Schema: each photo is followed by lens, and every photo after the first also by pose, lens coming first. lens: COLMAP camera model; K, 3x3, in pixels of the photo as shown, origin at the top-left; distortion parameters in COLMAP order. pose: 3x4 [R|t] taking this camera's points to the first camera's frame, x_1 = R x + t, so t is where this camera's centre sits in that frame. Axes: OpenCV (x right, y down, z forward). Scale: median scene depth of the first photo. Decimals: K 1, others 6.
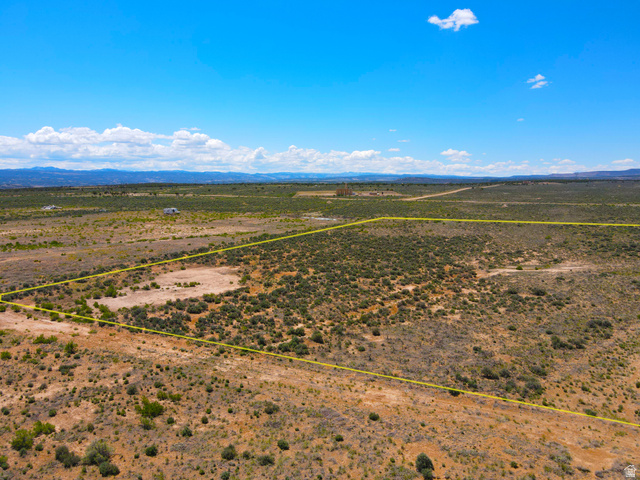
lens RADIAL K [[473.1, 0, 320.2], [0, 473.1, 239.3], [0, 0, 1]] dist [0.005545, 0.016786]
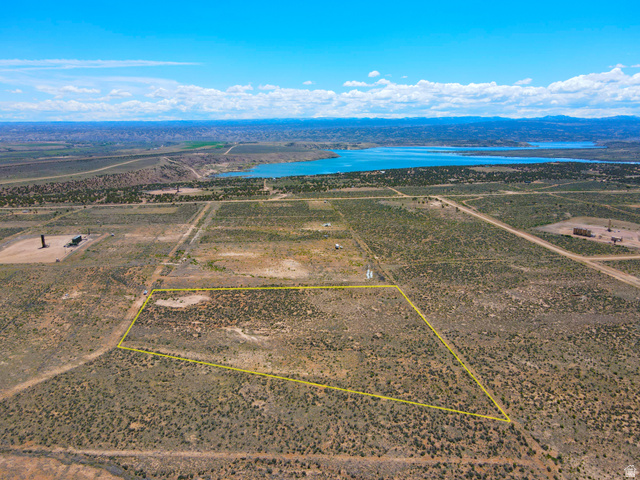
lens RADIAL K [[473.1, 0, 319.6], [0, 473.1, 241.5], [0, 0, 1]] dist [0.005545, 0.016786]
pose [[0.553779, 0.199245, -0.808474, 0.965199], [-0.105921, 0.979918, 0.168944, -0.331476], [0.825900, -0.007923, 0.563762, -0.055135]]
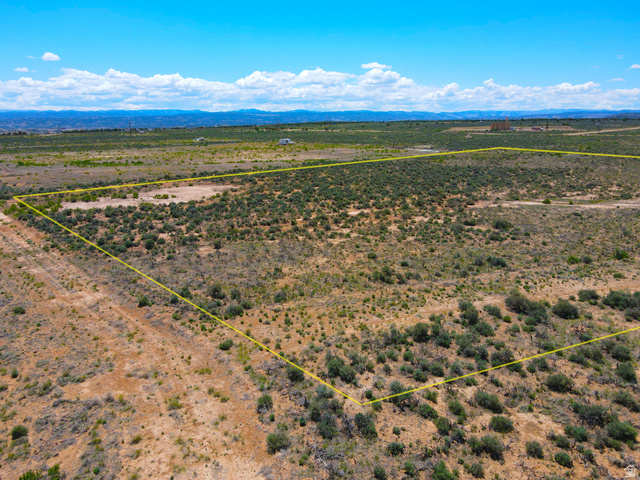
lens RADIAL K [[473.1, 0, 319.3], [0, 473.1, 240.6], [0, 0, 1]] dist [0.005545, 0.016786]
pose [[0.928534, 0.083710, -0.361686, 0.126484], [-0.037725, 0.990479, 0.132391, 0.012632], [0.369325, -0.109285, 0.922852, 0.049871]]
